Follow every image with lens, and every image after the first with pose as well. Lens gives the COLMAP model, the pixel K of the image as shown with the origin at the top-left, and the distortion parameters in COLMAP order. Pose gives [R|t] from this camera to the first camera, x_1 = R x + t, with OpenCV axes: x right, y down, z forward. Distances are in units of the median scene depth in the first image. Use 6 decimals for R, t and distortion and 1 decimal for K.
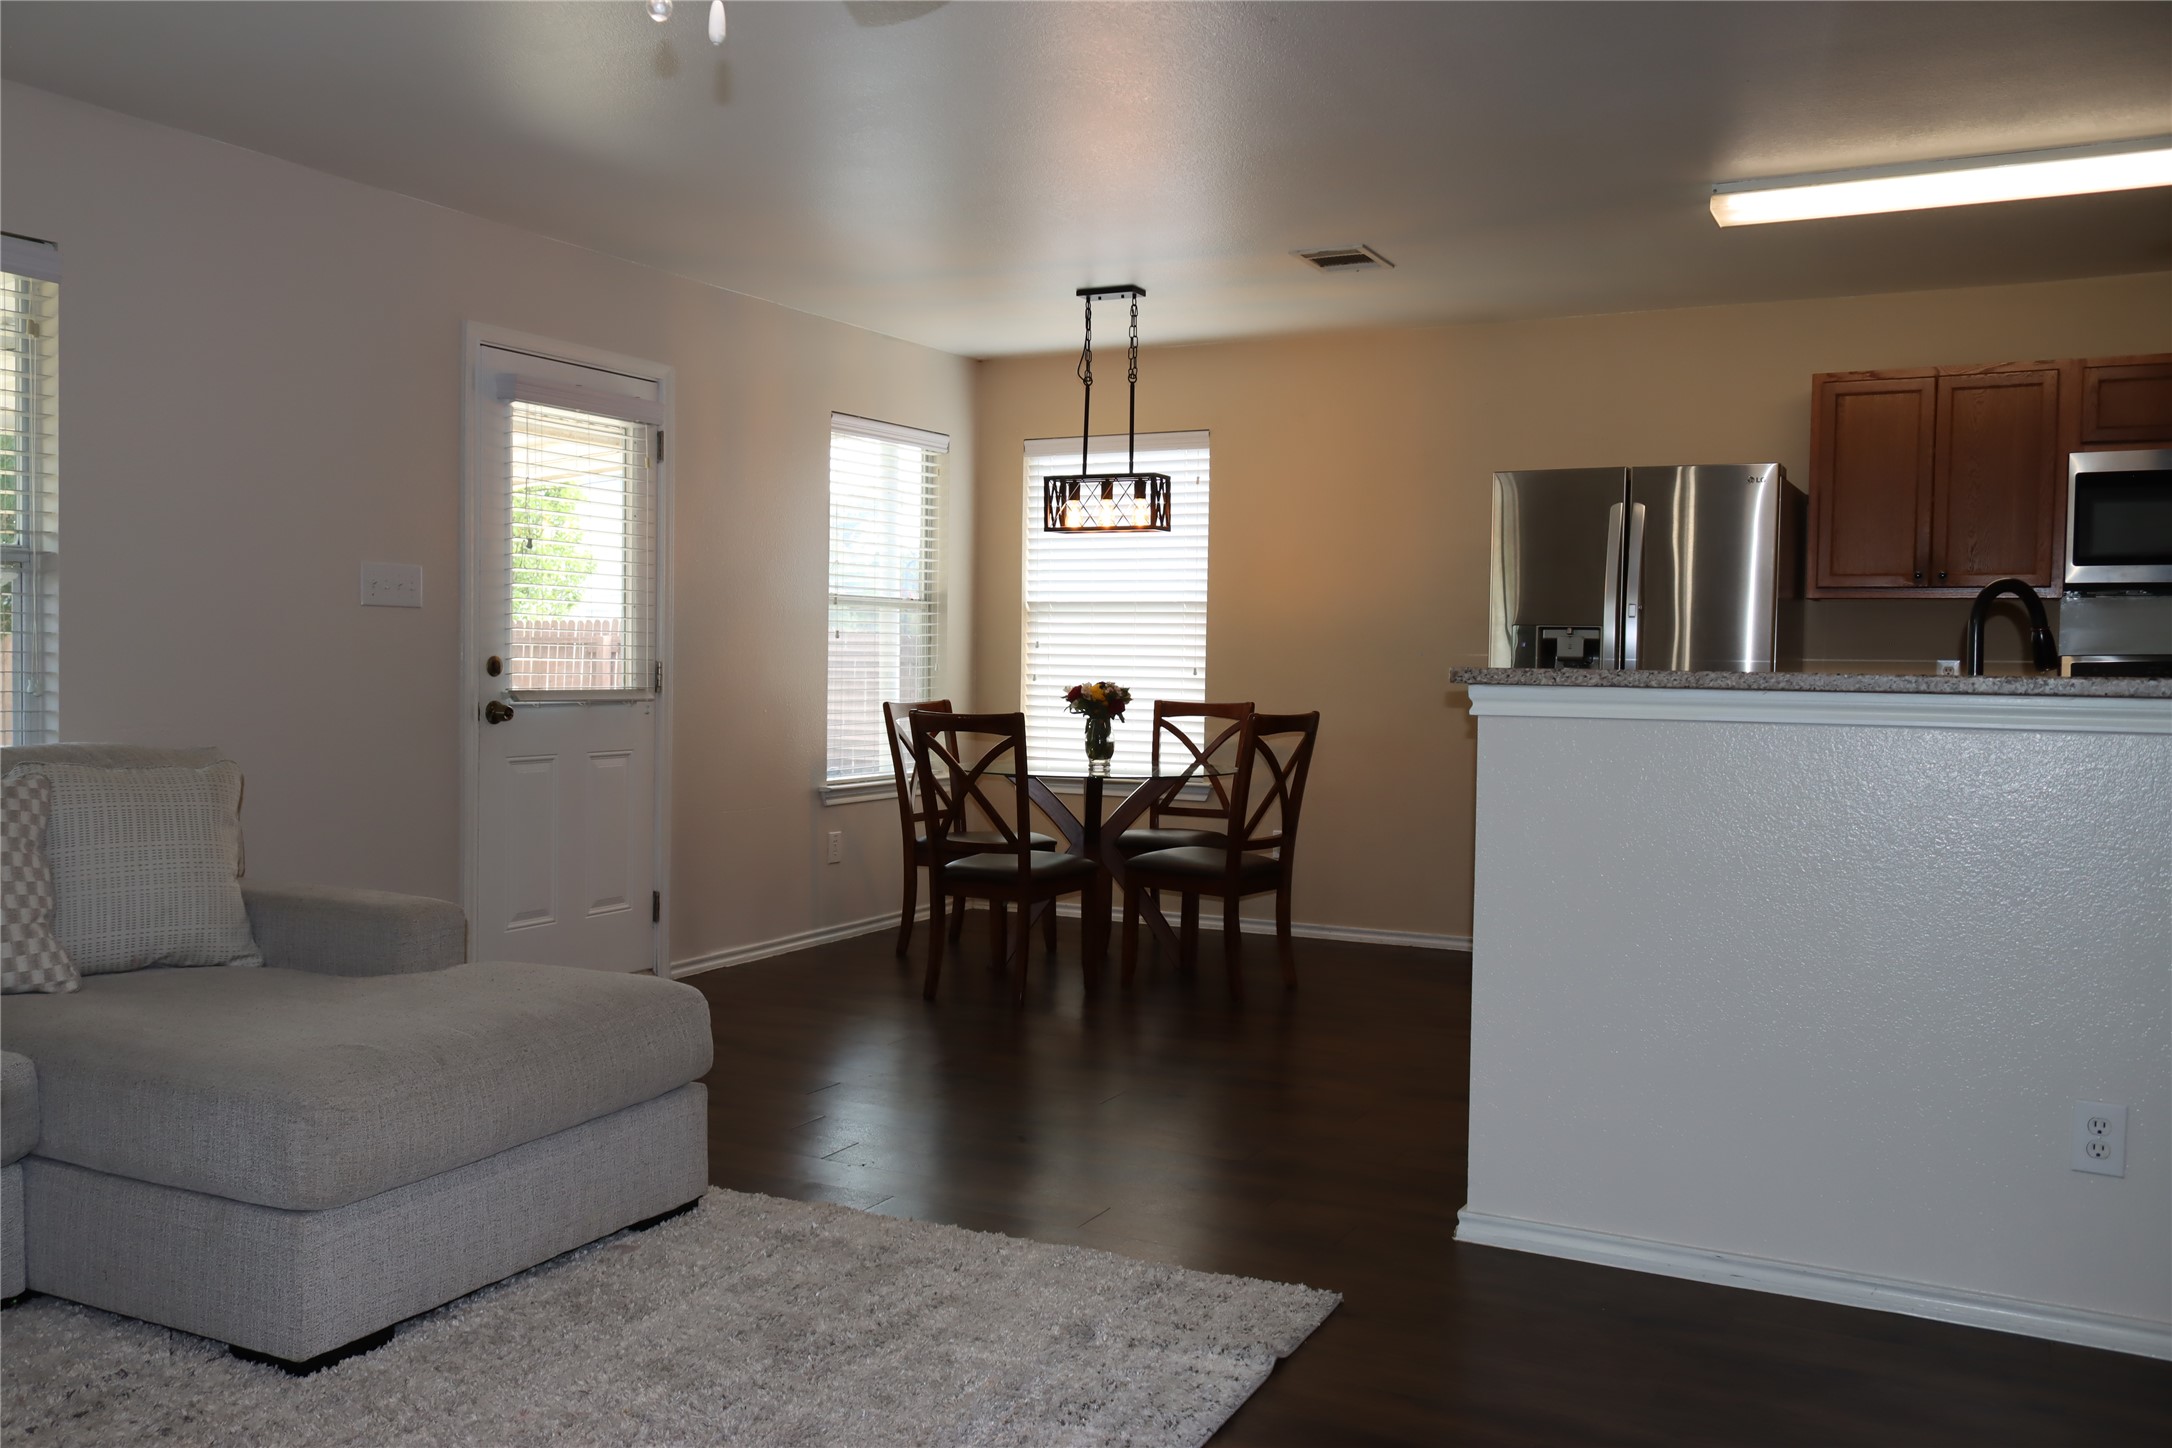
lens RADIAL K [[1773.9, 0, 1070.4], [0, 1773.9, 716.6], [0, 0, 1]] dist [-0.006827, 0.005466]
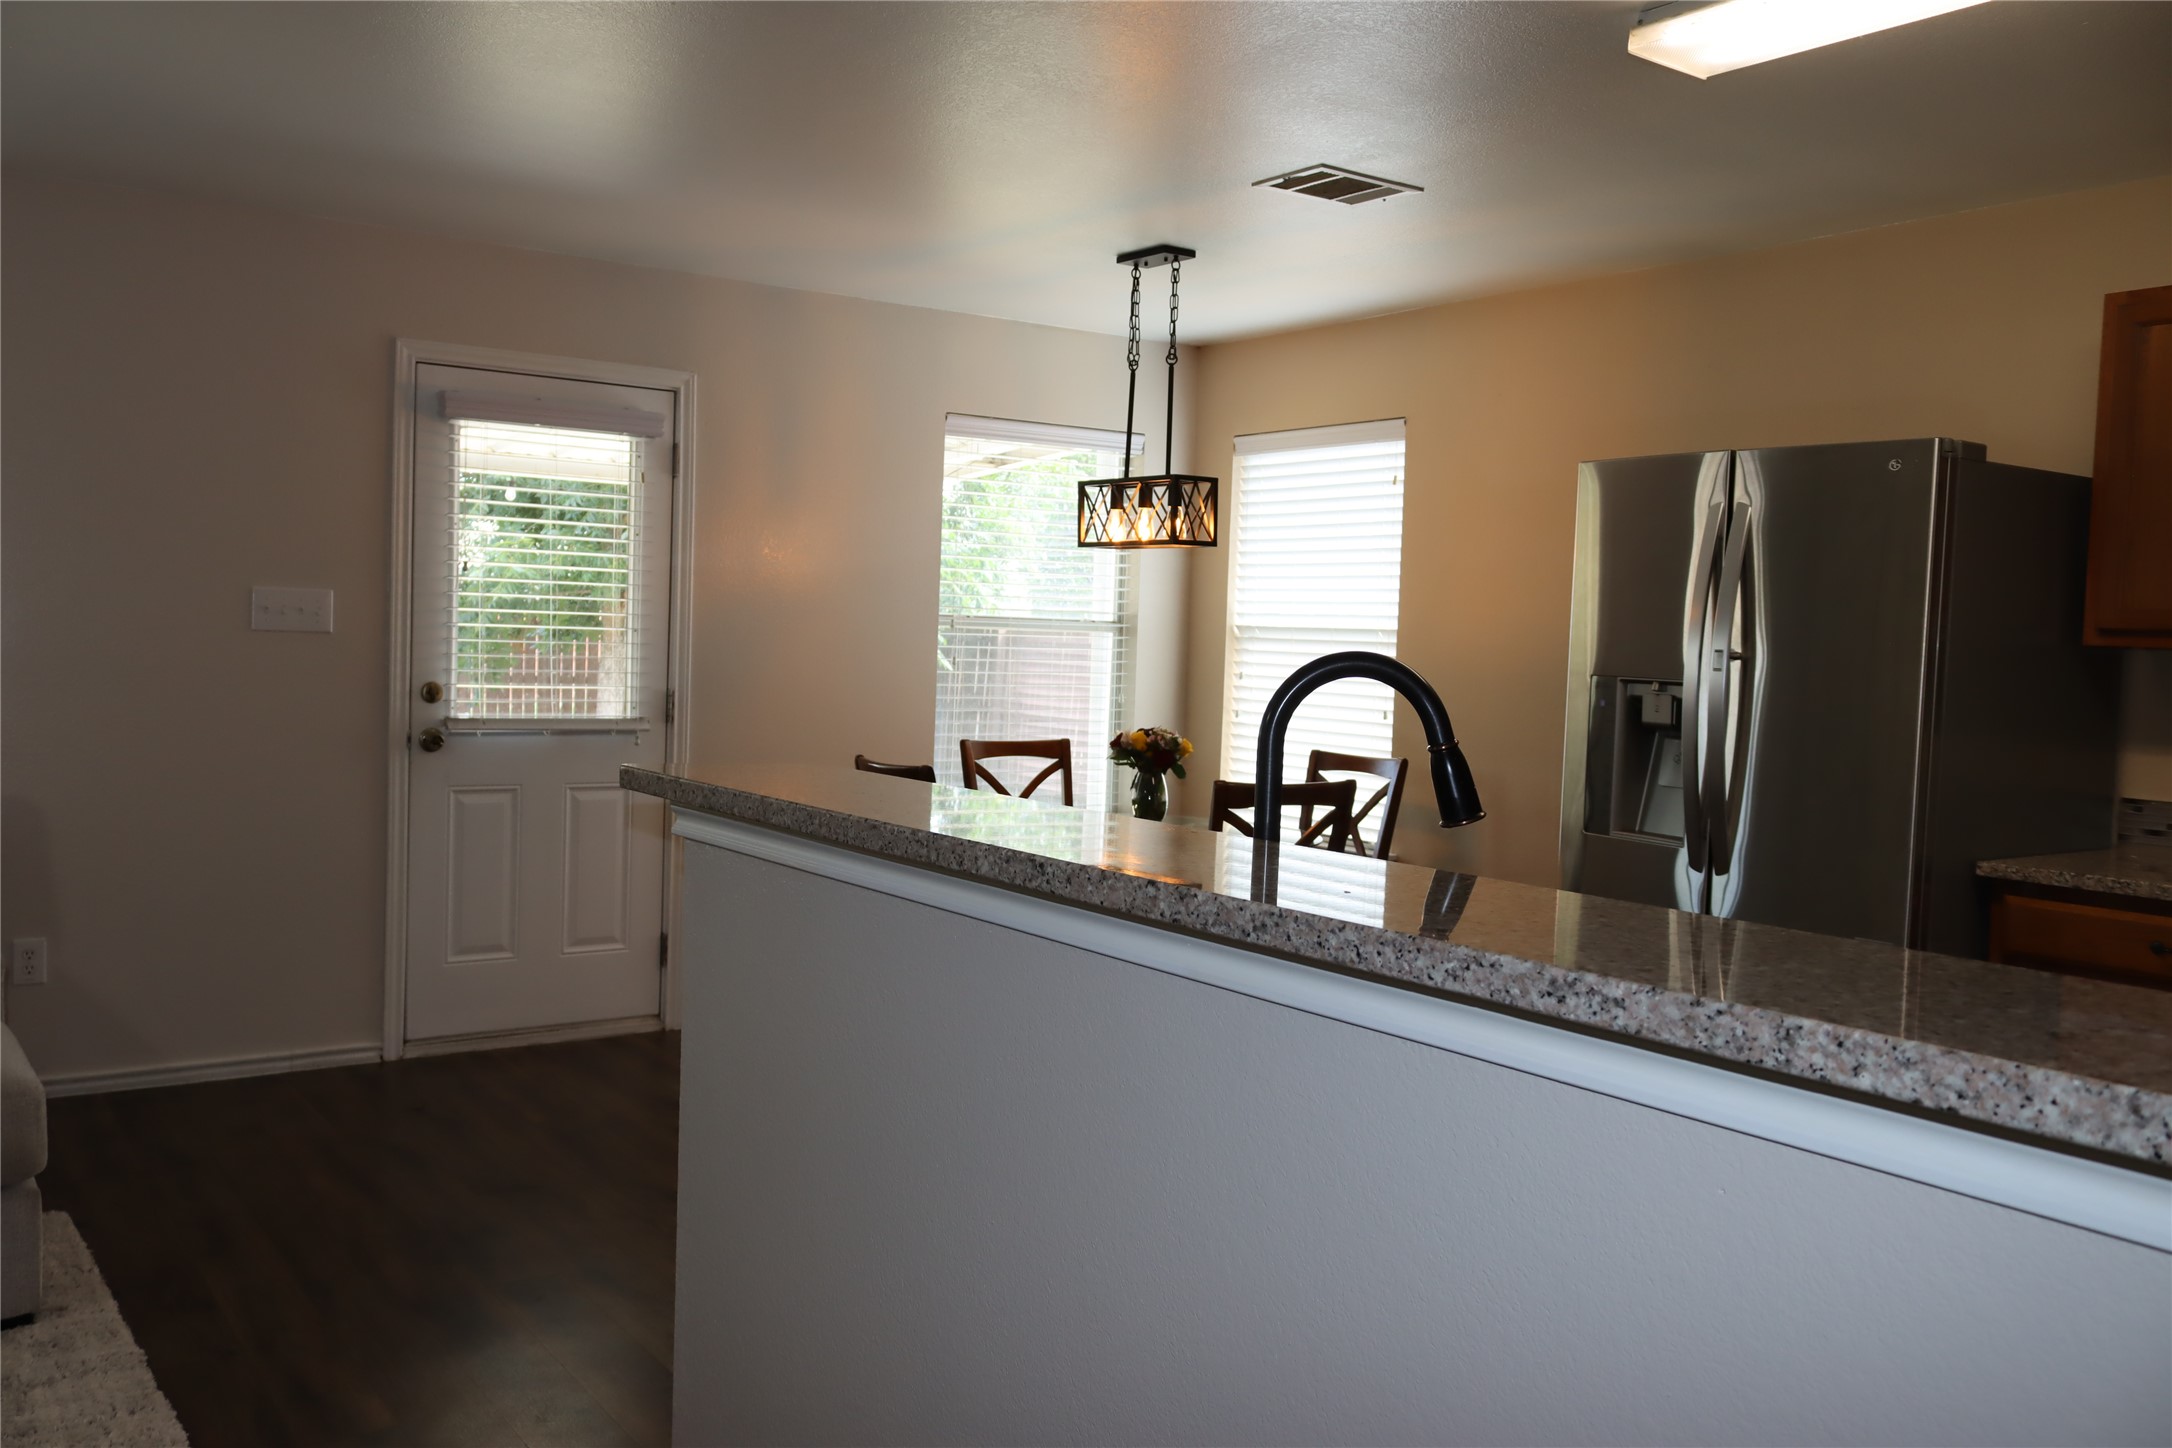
lens RADIAL K [[1773.9, 0, 1085.0], [0, 1773.9, 722.5], [0, 0, 1]] dist [-0.006827, 0.005466]
pose [[0.891131, 0.037922, -0.452160, 0.374464], [-0.036475, 0.999263, 0.011921, -0.031685], [0.452279, 0.005870, 0.891857, 0.254066]]
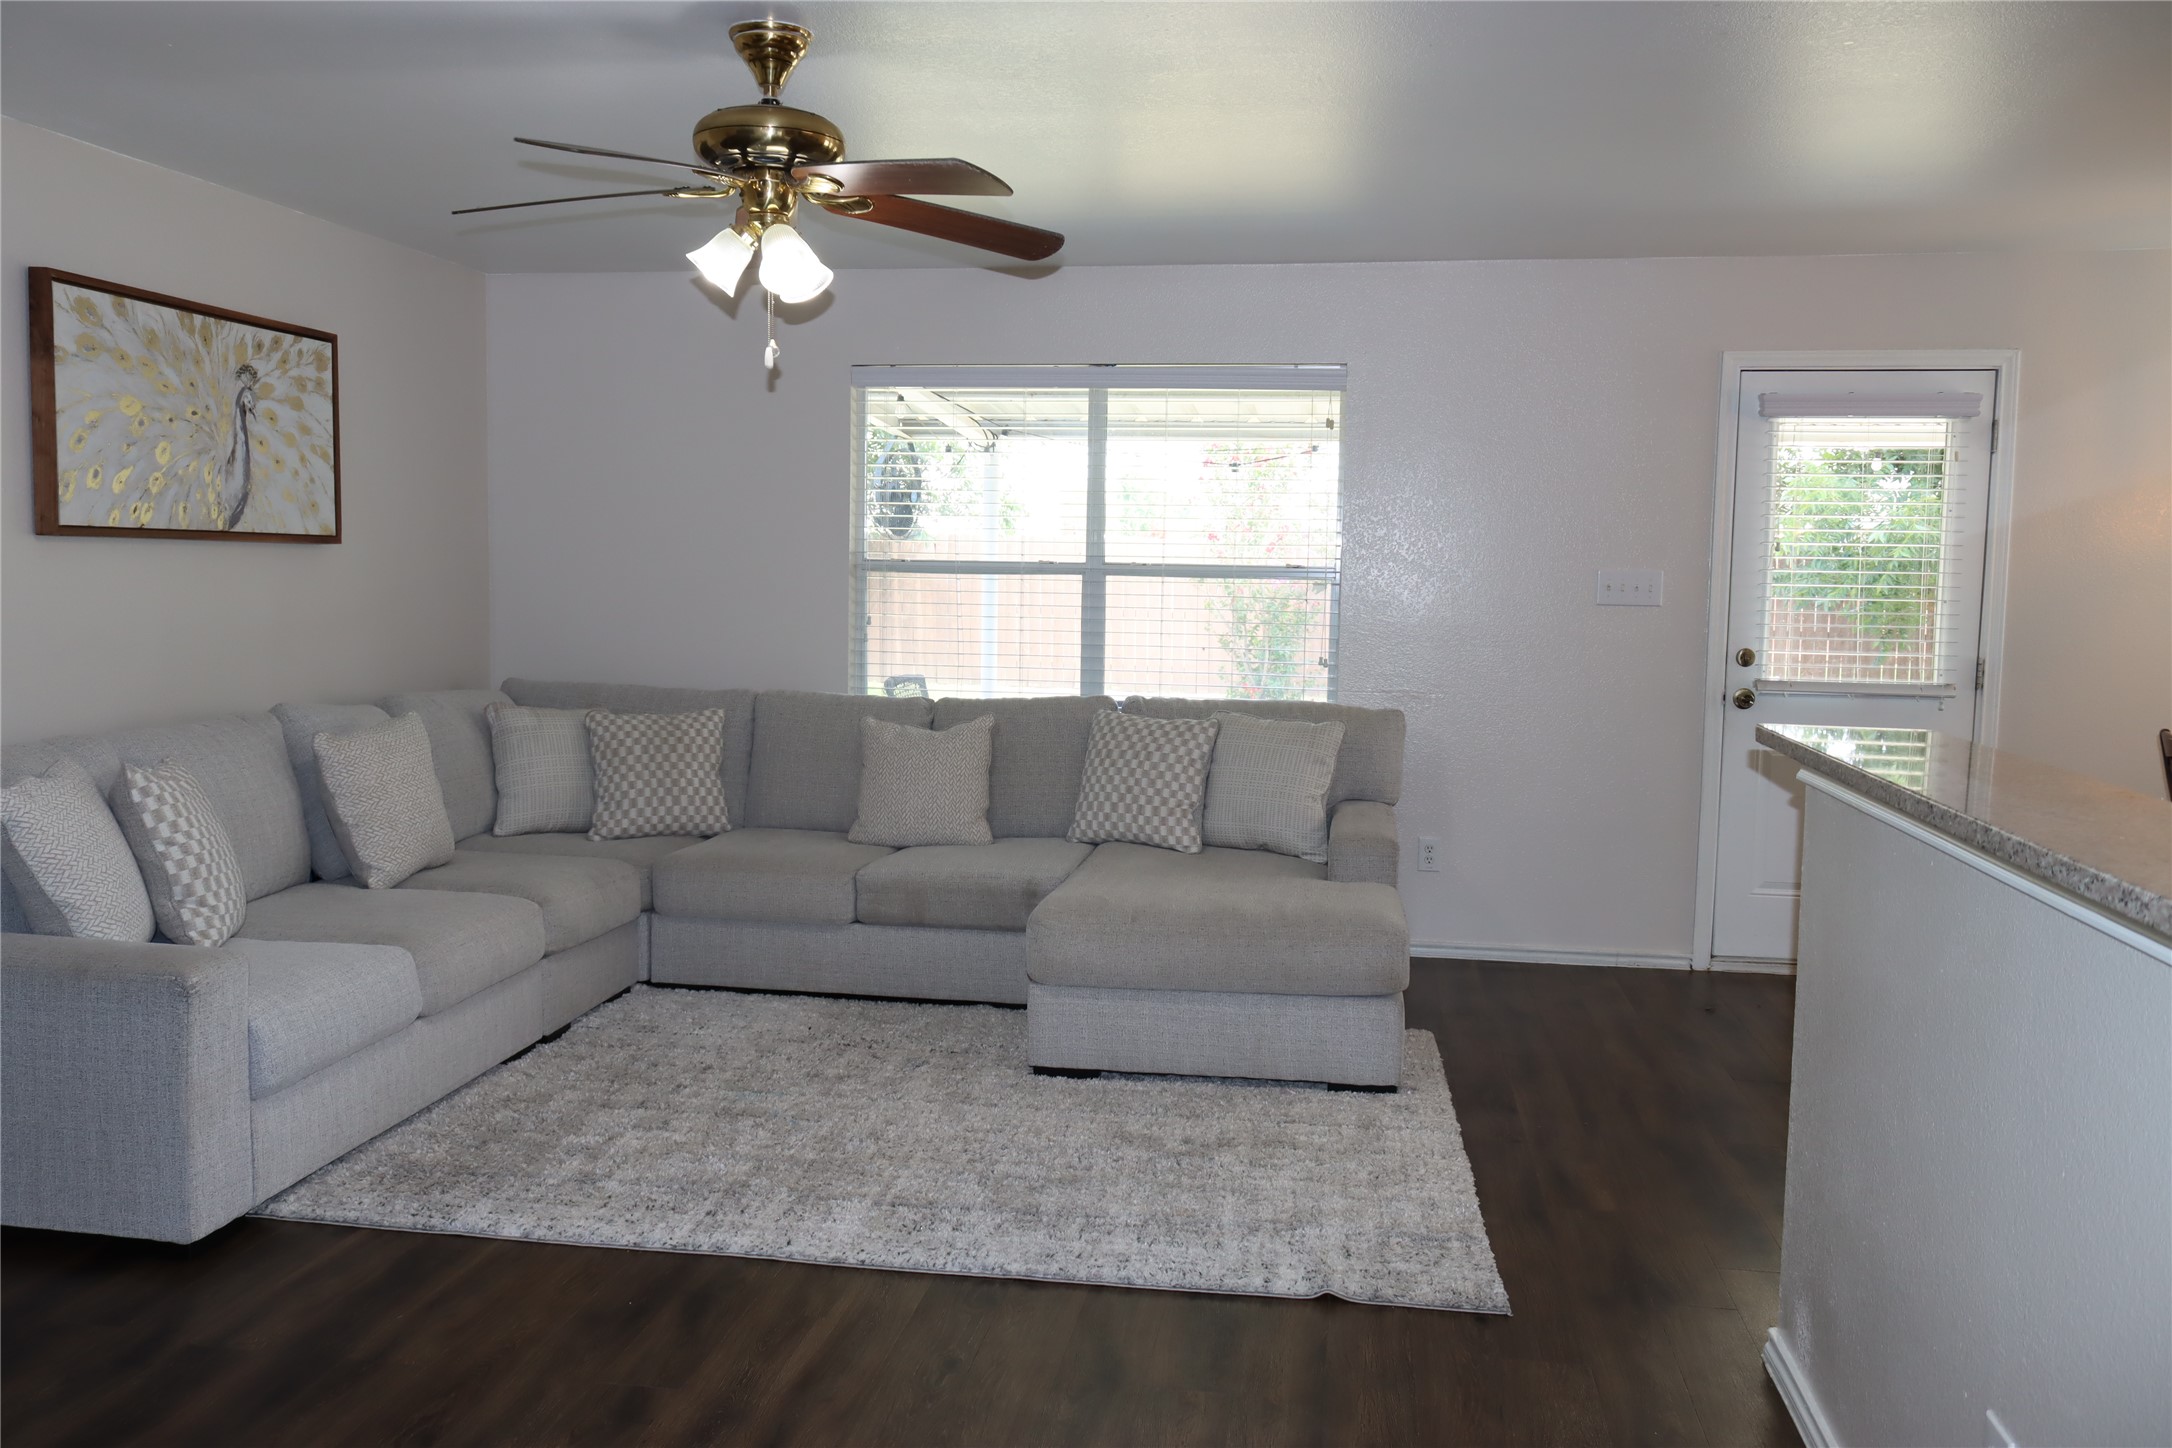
lens RADIAL K [[1773.9, 0, 1078.6], [0, 1773.9, 735.0], [0, 0, 1]] dist [-0.006827, 0.005466]
pose [[0.316276, 0.085985, -0.944762, 0.518512], [-0.043244, 0.996155, 0.076186, -0.040284], [0.947681, 0.016759, 0.318779, 0.211060]]
